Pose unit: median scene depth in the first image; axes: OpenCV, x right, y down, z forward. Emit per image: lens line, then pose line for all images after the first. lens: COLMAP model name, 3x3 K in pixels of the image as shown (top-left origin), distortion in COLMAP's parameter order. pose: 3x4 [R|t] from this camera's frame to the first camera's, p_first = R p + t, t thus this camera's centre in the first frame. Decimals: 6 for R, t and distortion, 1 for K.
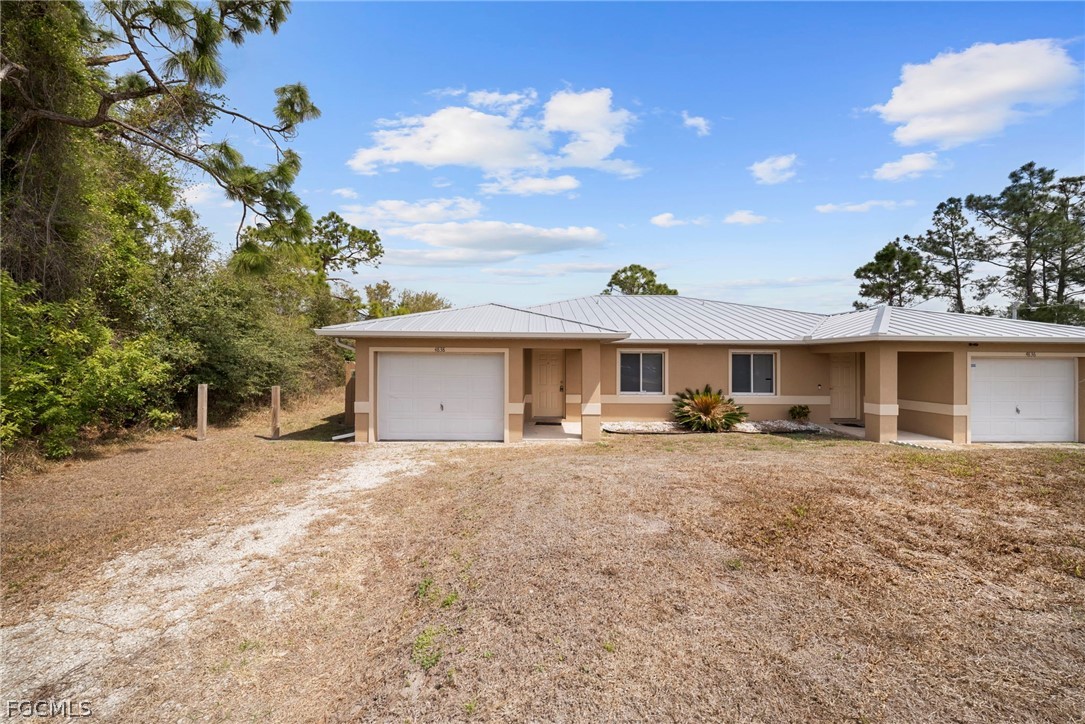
lens RADIAL K [[377.8, 0, 532.4], [0, 377.8, 373.7], [0, 0, 1]] dist [-0.001830, -0.000691]
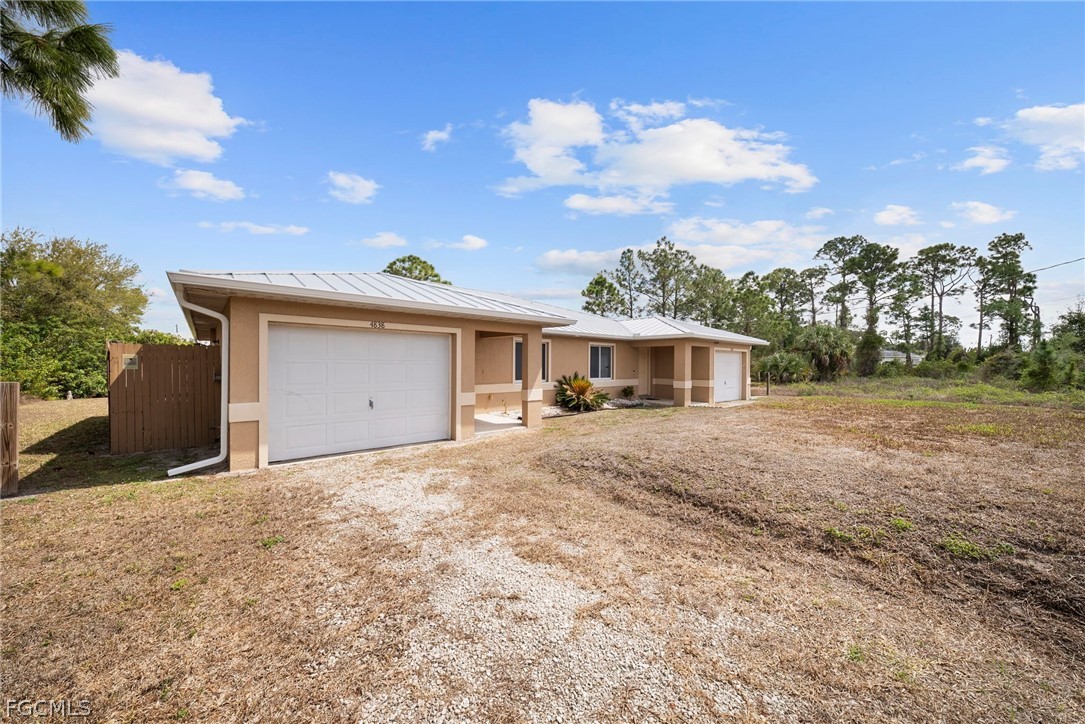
lens RADIAL K [[377.8, 0, 560.3], [0, 377.8, 378.8], [0, 0, 1]] dist [-0.001830, -0.000691]
pose [[0.764430, -0.029165, 0.644046, -0.316656], [0.018052, 0.999553, 0.023837, 0.021243], [-0.644453, -0.006595, 0.764615, 0.147424]]
